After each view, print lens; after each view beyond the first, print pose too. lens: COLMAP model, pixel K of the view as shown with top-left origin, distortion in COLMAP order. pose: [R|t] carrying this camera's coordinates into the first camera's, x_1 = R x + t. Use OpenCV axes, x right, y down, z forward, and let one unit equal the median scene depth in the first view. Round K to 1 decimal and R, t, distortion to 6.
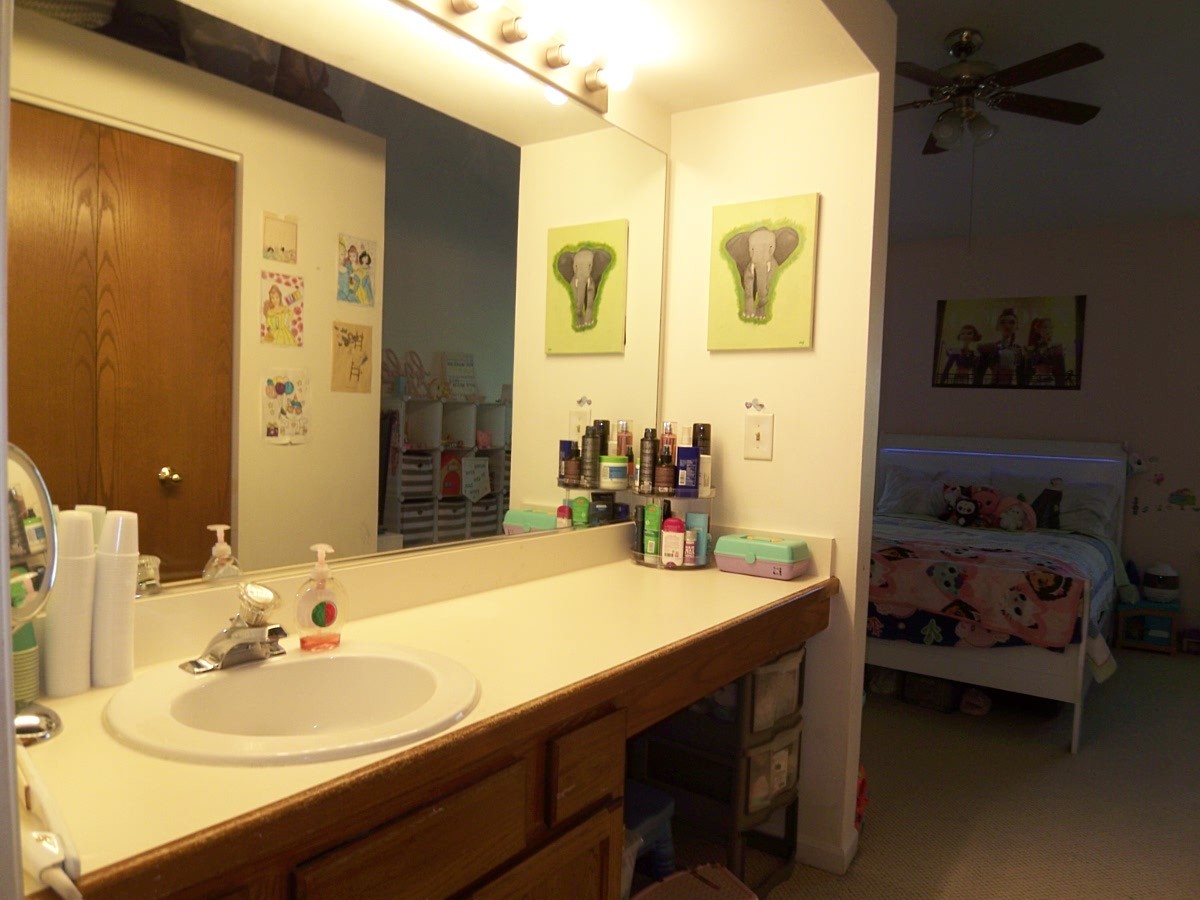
lens RADIAL K [[818.2, 0, 606.1], [0, 818.2, 461.9], [0, 0, 1]] dist [-0.004964, -0.057804]
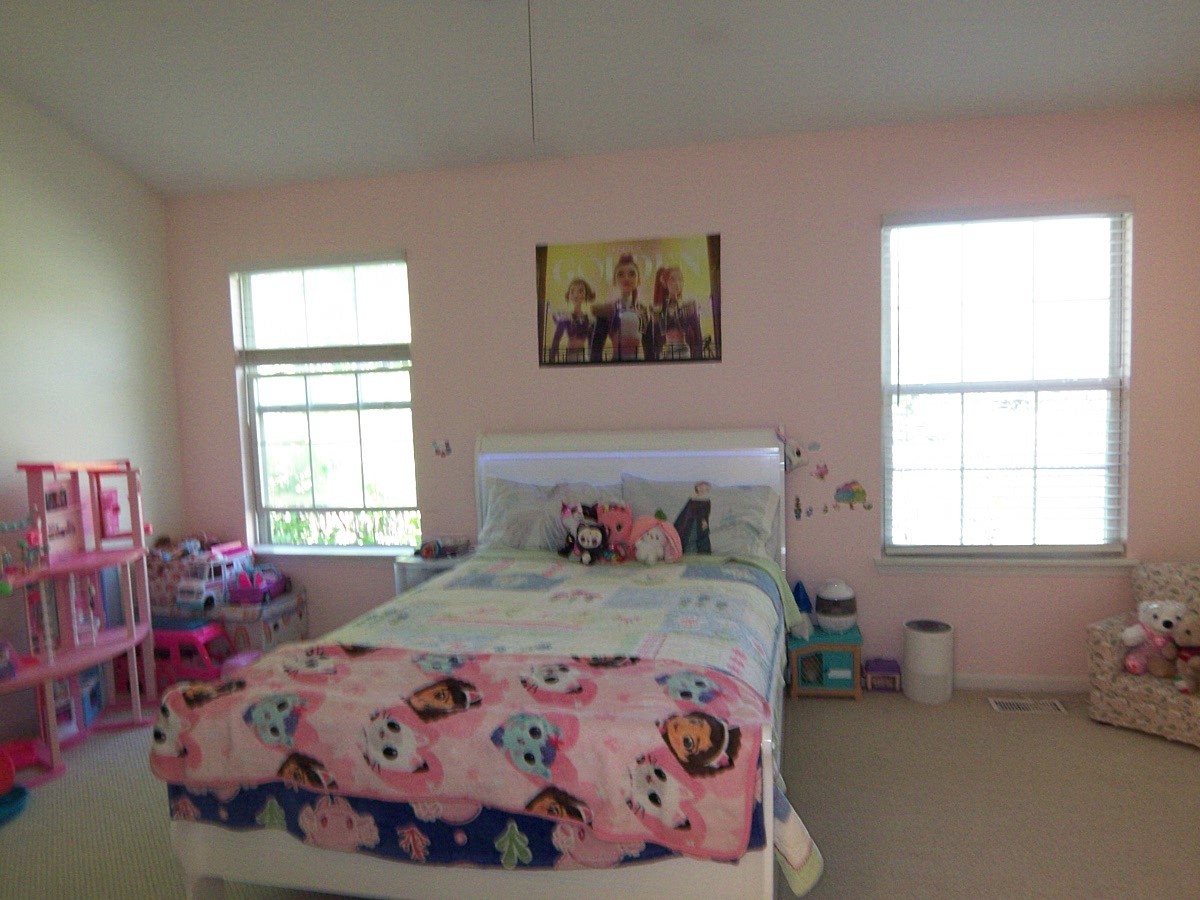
lens RADIAL K [[818.2, 0, 606.1], [0, 818.2, 461.9], [0, 0, 1]] dist [-0.004964, -0.057804]
pose [[0.922480, -0.095052, 0.374160, 0.199857], [0.082981, 0.995381, 0.048281, -0.043148], [-0.377021, -0.013490, 0.926106, 0.348201]]
